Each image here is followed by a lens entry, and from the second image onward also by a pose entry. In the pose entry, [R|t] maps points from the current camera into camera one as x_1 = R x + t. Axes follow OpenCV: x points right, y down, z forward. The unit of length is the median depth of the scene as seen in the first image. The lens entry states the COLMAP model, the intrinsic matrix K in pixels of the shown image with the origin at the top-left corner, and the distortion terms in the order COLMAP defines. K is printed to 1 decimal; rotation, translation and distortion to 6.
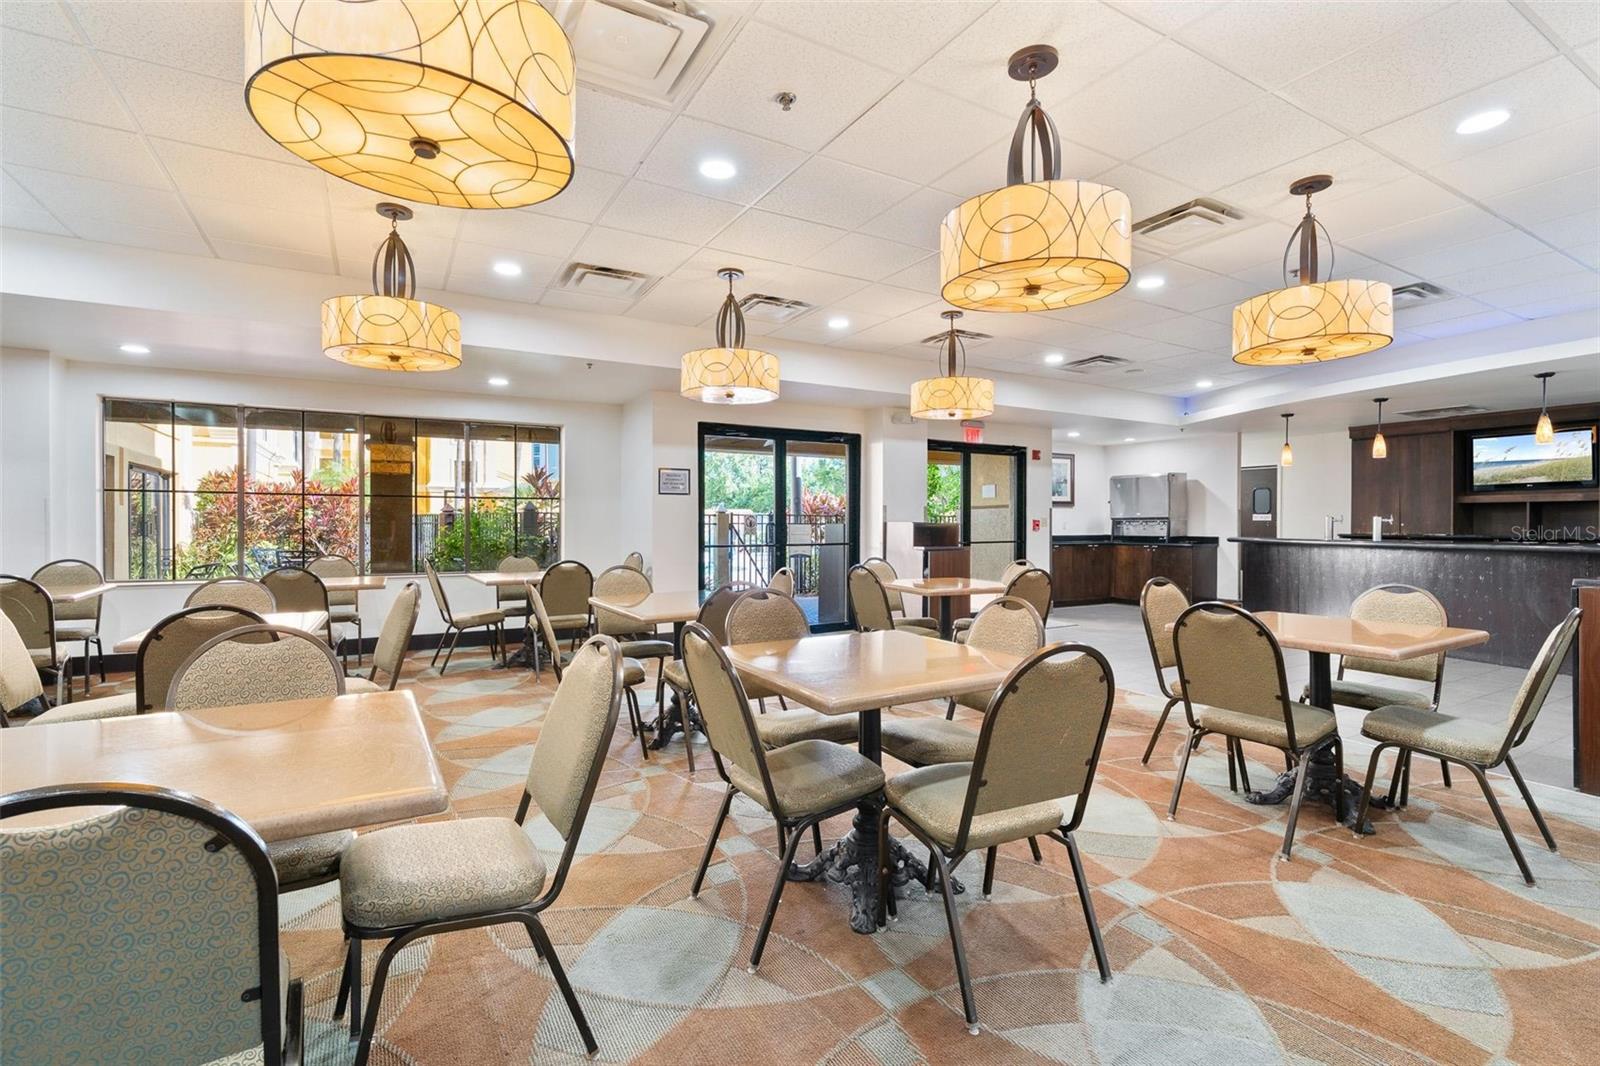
lens RADIAL K [[720.7, 0, 798.1], [0, 720.7, 529.3], [0, 0, 1]] dist [-0.017279, -0.000131]
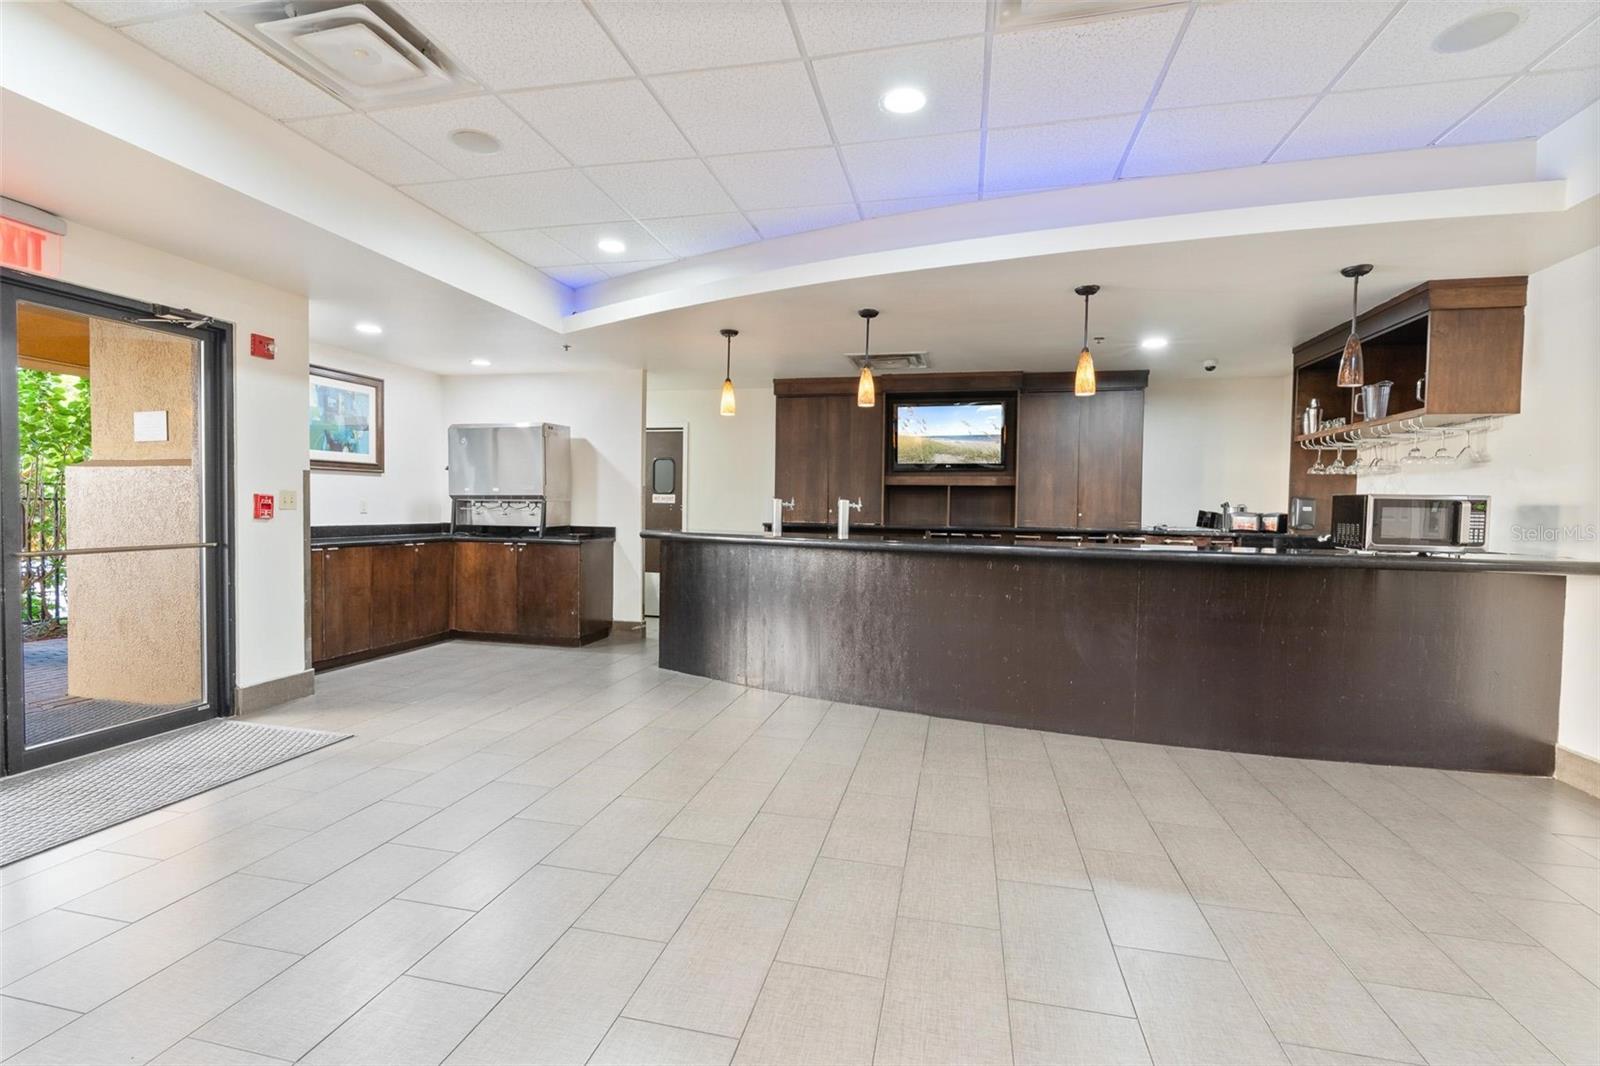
lens RADIAL K [[720.7, 0, 798.1], [0, 720.7, 529.3], [0, 0, 1]] dist [-0.017279, -0.000131]
pose [[0.677890, -0.012530, 0.735057, 0.213362], [-0.007301, 0.999691, 0.023774, -0.004151], [-0.735127, -0.021482, 0.677588, 0.426036]]
